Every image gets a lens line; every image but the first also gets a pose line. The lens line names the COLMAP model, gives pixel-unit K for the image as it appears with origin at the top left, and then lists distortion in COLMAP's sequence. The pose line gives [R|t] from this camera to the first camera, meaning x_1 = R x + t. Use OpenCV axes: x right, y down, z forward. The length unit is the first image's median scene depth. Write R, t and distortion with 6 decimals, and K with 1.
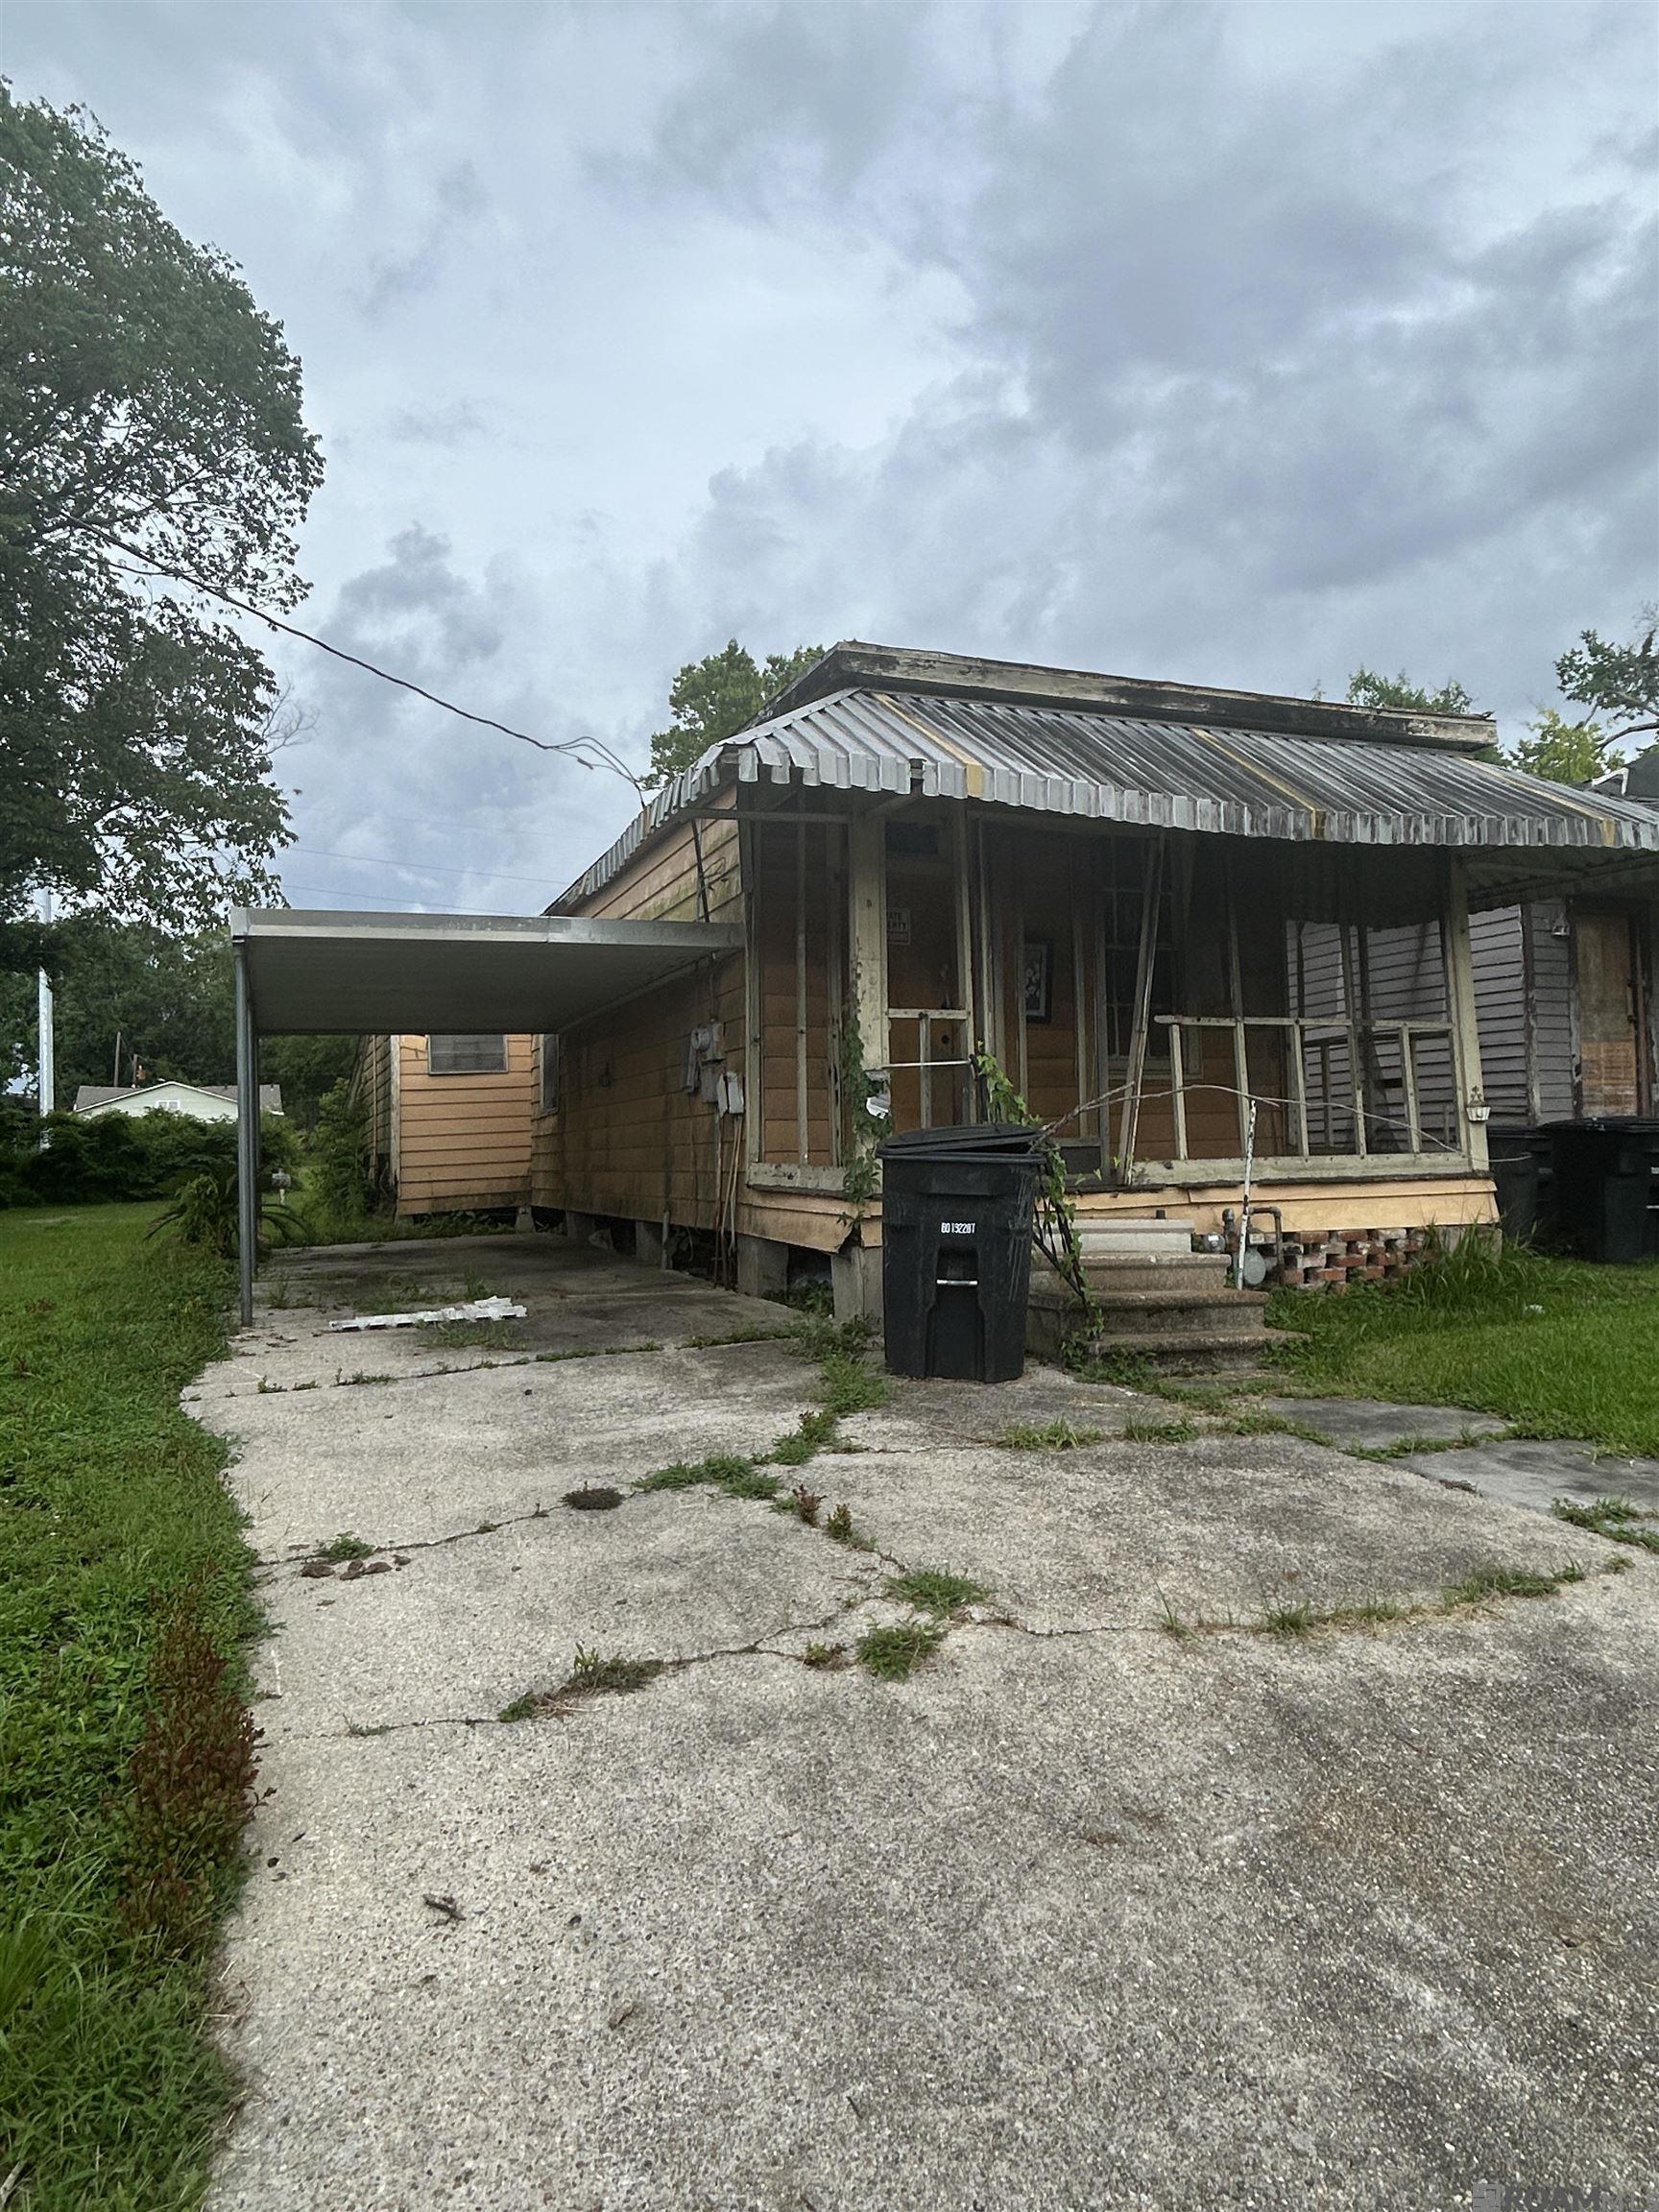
lens RADIAL K [[1350.0, 0, 829.5], [0, 1350.0, 1106.0], [0, 0, 1]] dist [0.022701, -0.041722]
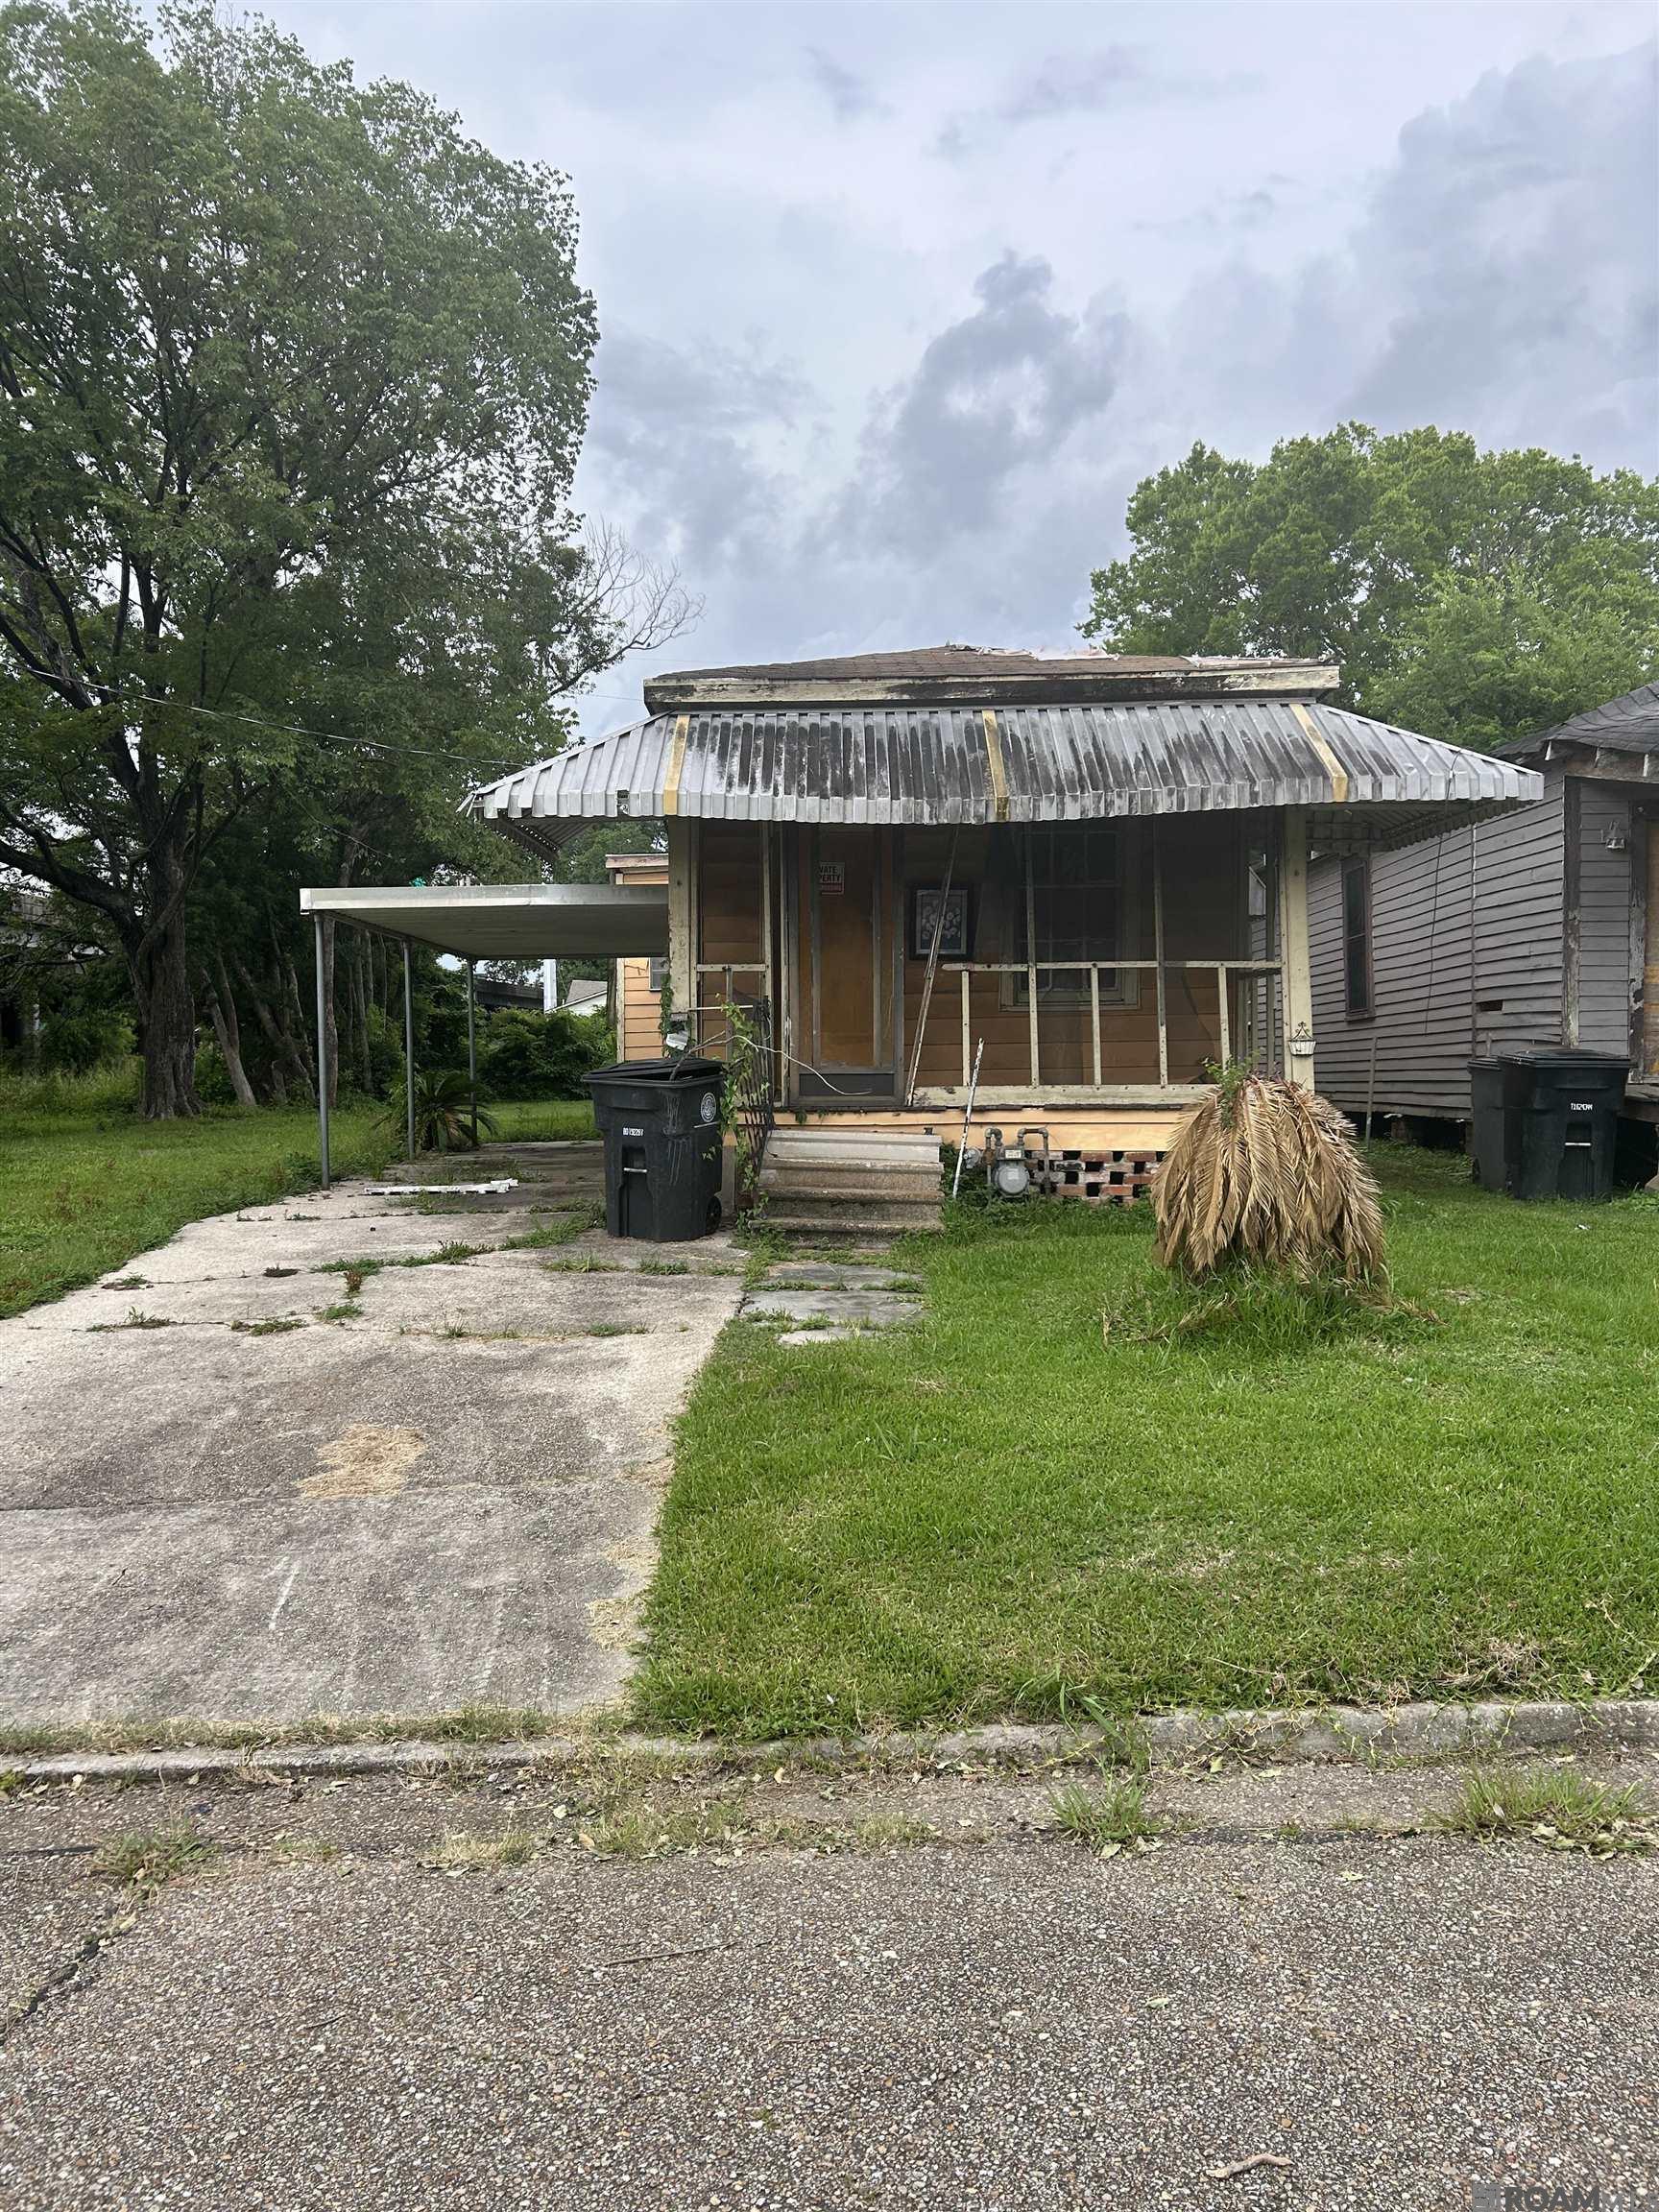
lens RADIAL K [[1703.5, 0, 828.4], [0, 1703.5, 1174.4], [0, 0, 1]] dist [0.024682, -0.048565]
pose [[0.913569, 0.044144, -0.404280, 0.736891], [-0.000750, 0.994272, 0.106873, -0.041496], [0.406682, -0.097332, 0.908370, -0.400111]]
